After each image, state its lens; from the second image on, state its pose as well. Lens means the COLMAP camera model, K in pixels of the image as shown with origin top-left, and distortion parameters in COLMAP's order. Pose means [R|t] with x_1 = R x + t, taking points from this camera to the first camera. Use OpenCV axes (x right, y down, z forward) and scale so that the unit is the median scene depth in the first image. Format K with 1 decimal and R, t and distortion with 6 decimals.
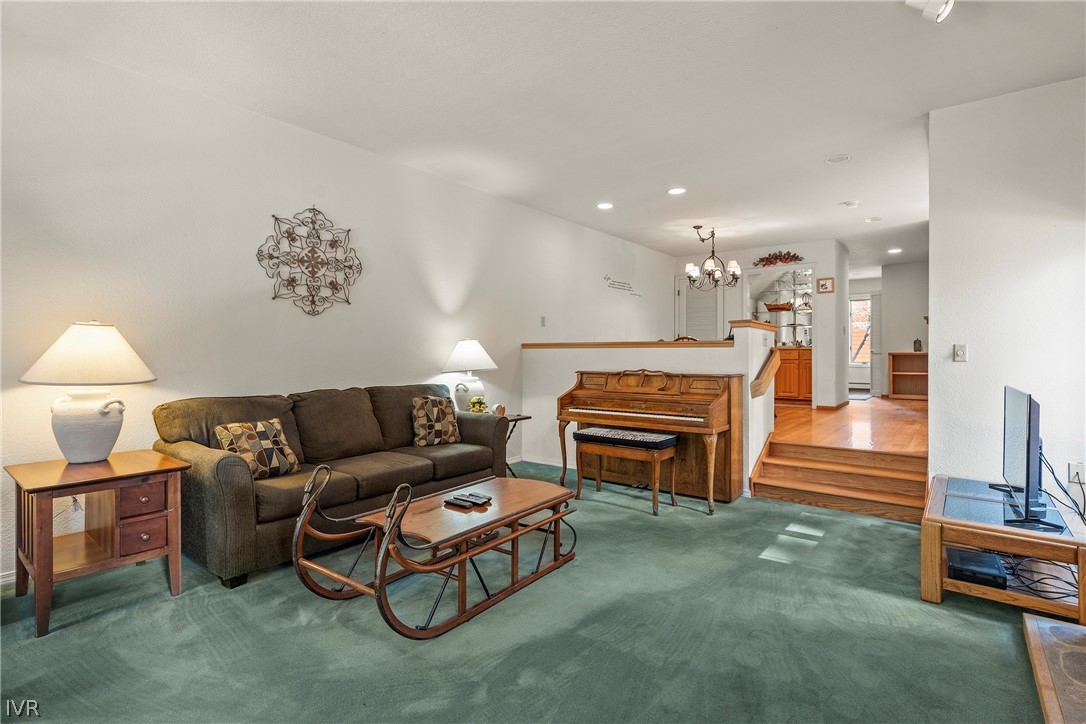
lens RADIAL K [[539.3, 0, 545.7], [0, 539.3, 350.1], [0, 0, 1]] dist [-0.004337, -0.000068]
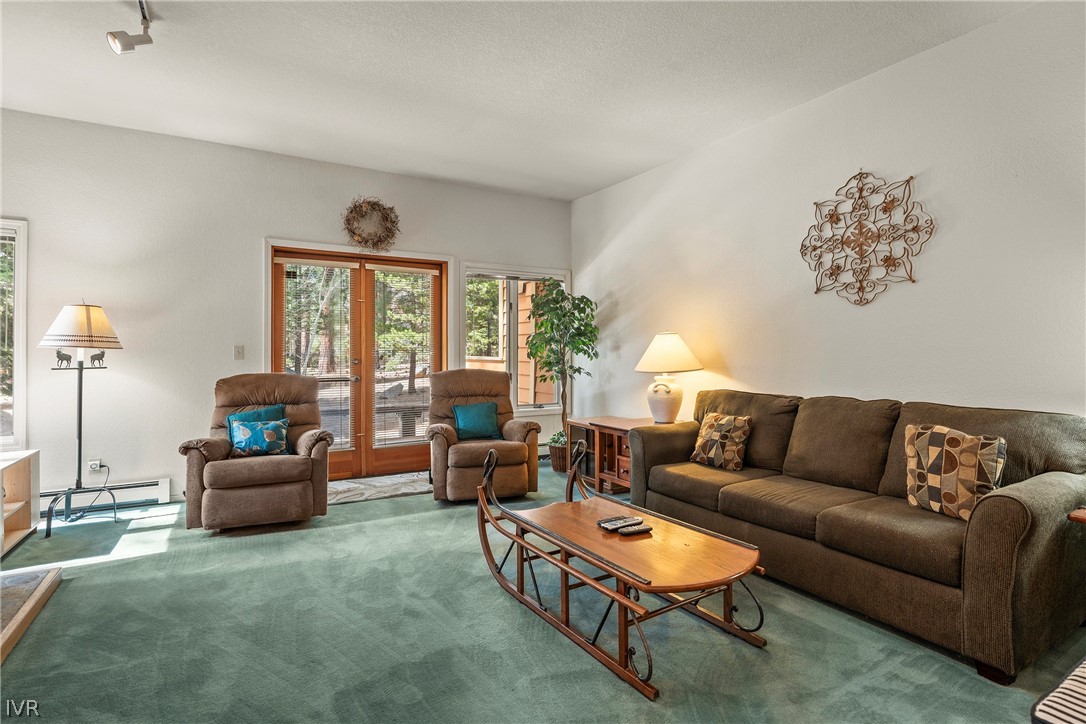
lens RADIAL K [[539.3, 0, 545.7], [0, 539.3, 350.1], [0, 0, 1]] dist [-0.004337, -0.000068]
pose [[-0.355325, -0.004562, -0.934732, 0.505670], [0.002801, 0.999978, -0.005945, 0.006542], [0.934739, -0.004730, -0.355305, 0.870749]]
